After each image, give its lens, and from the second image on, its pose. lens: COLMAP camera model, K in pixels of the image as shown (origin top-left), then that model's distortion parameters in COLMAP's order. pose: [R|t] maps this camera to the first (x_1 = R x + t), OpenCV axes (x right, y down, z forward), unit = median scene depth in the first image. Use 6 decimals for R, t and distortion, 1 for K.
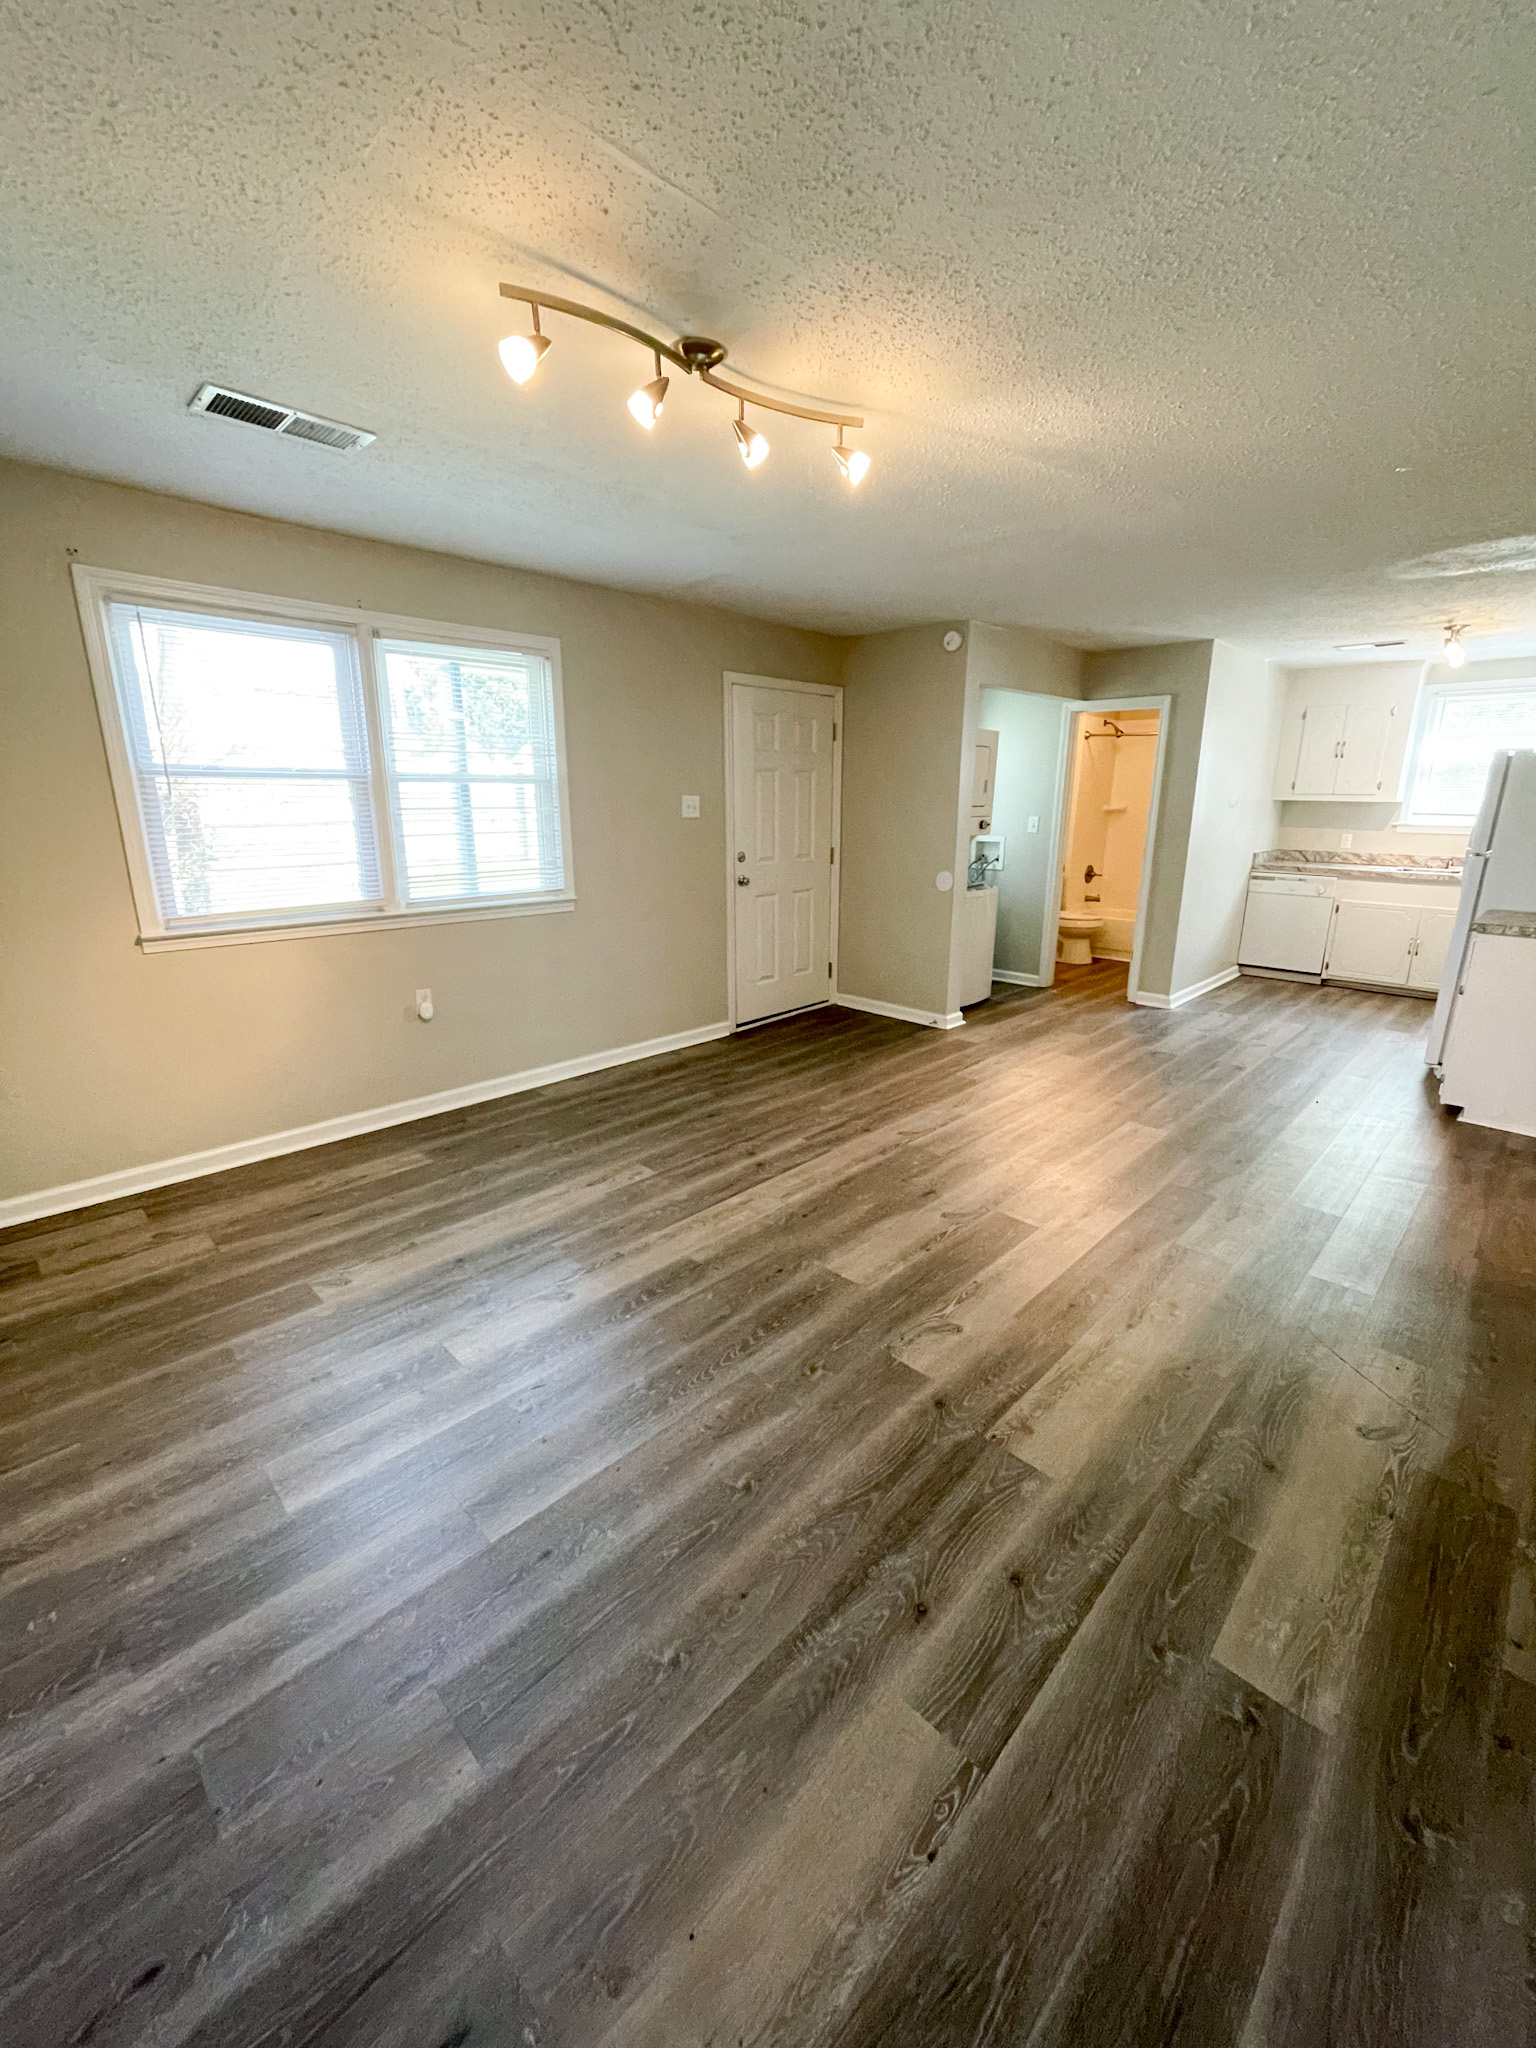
lens RADIAL K [[830.4, 0, 776.0], [0, 830.4, 1015.8], [0, 0, 1]] dist [-0.000360, -0.001308]
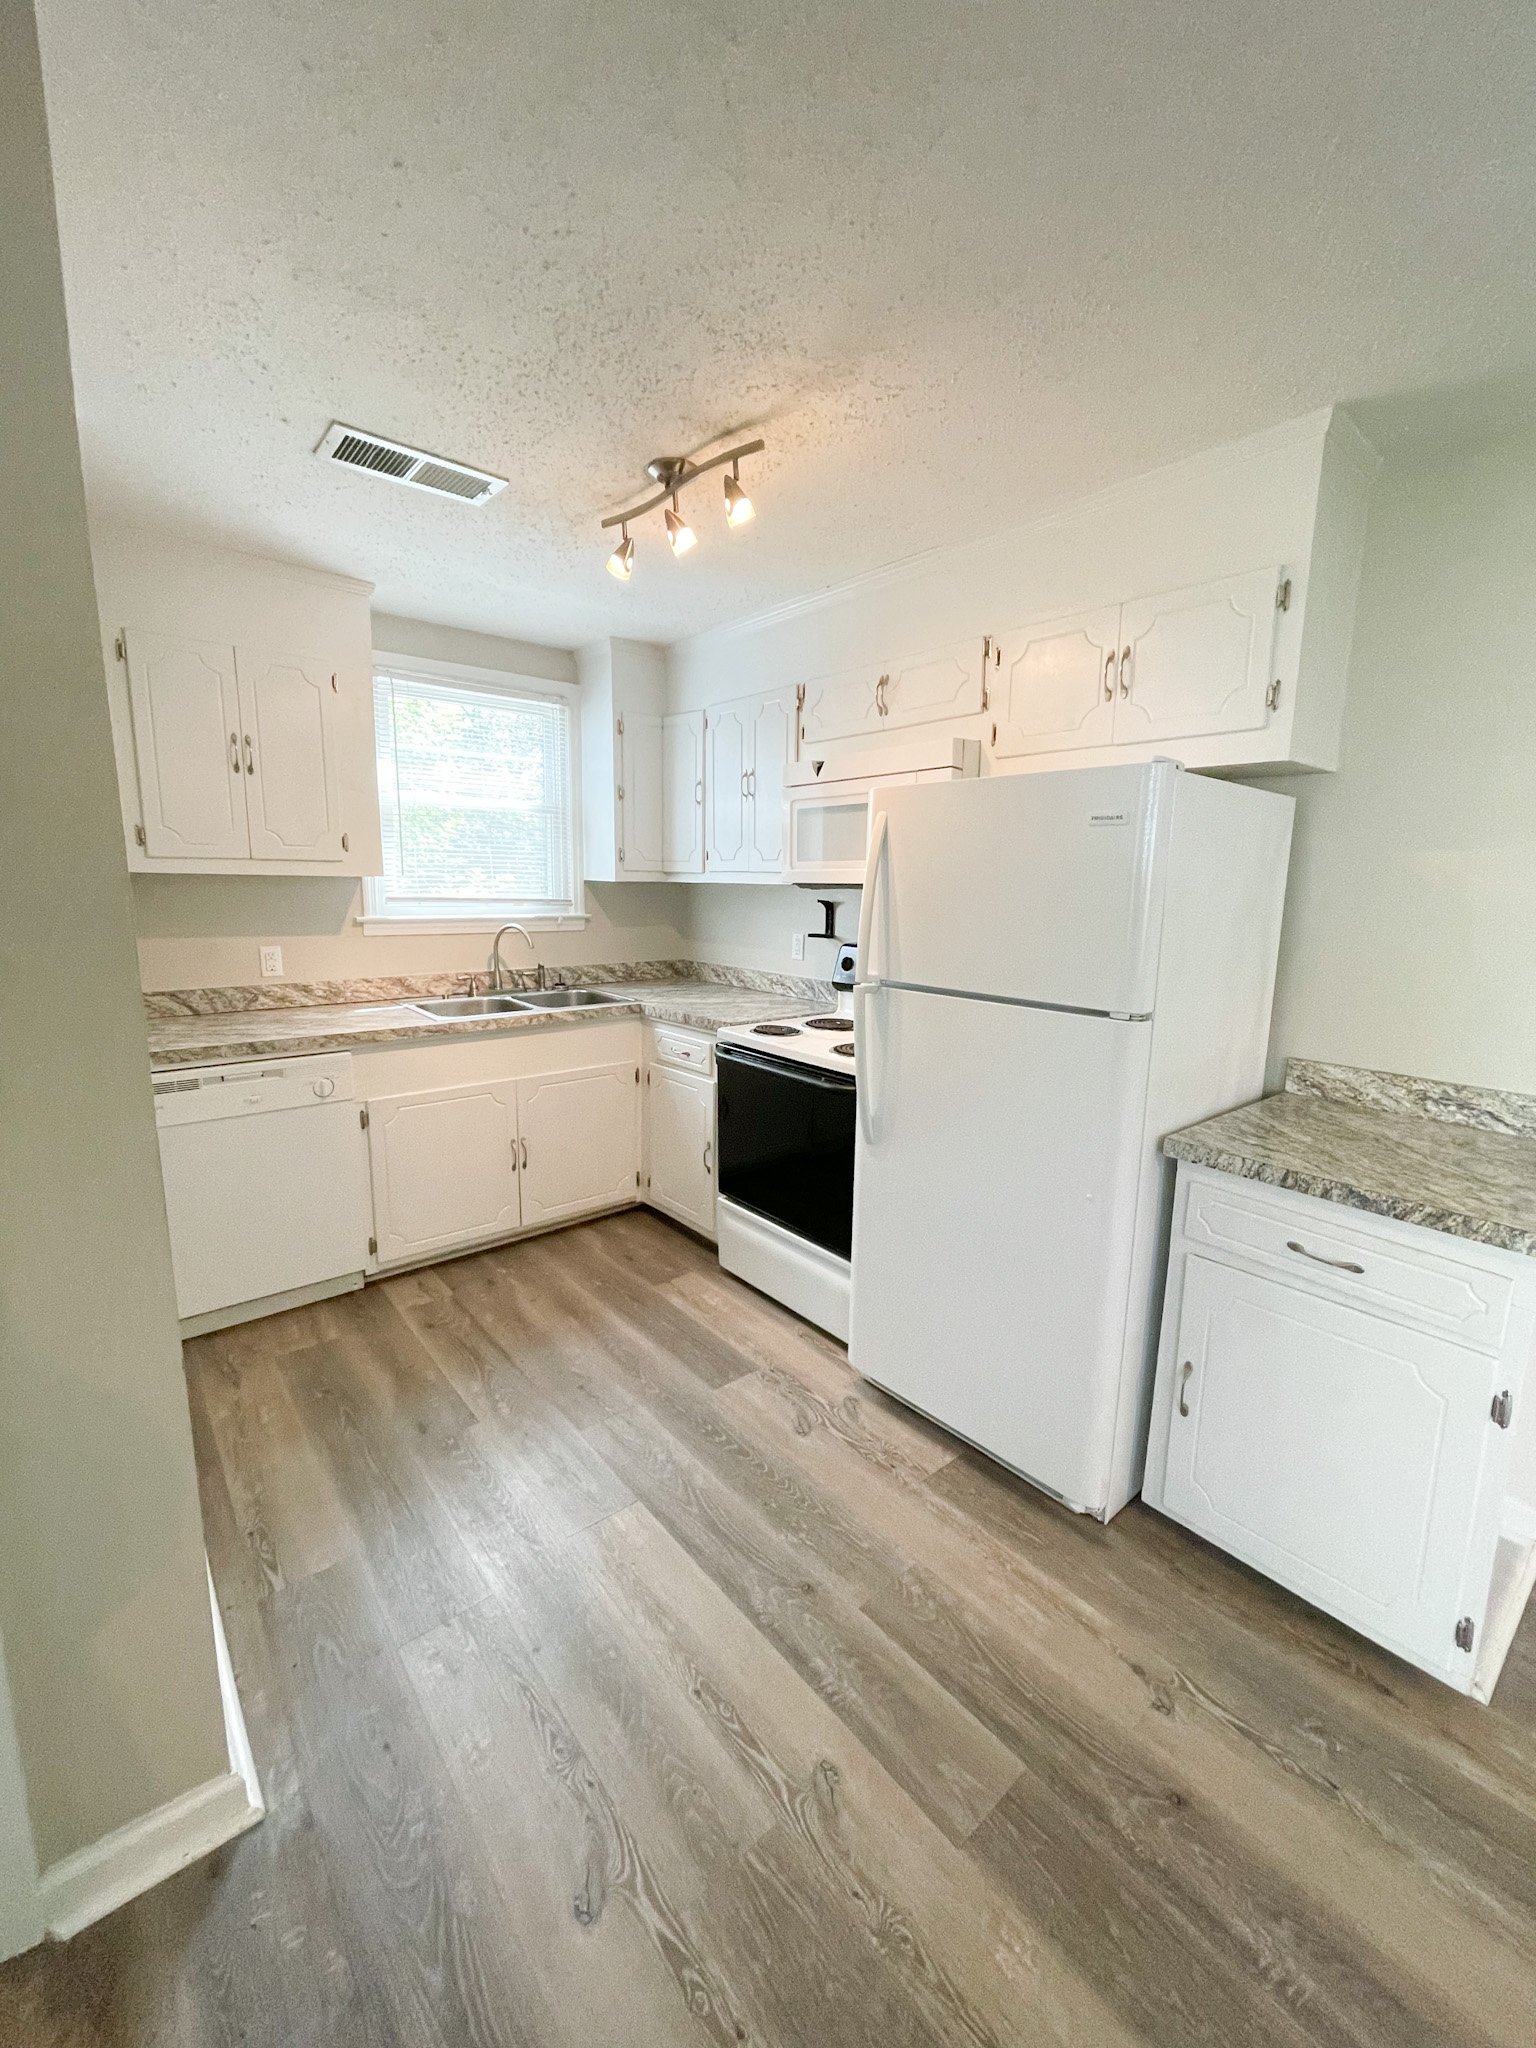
lens RADIAL K [[830.4, 0, 785.3], [0, 830.4, 1013.3], [0, 0, 1]] dist [-0.000360, -0.001308]
pose [[0.097644, -0.165719, 0.981327, 0.330275], [0.242175, 0.960357, 0.138081, -0.223097], [-0.965307, 0.224170, 0.133906, 0.845760]]
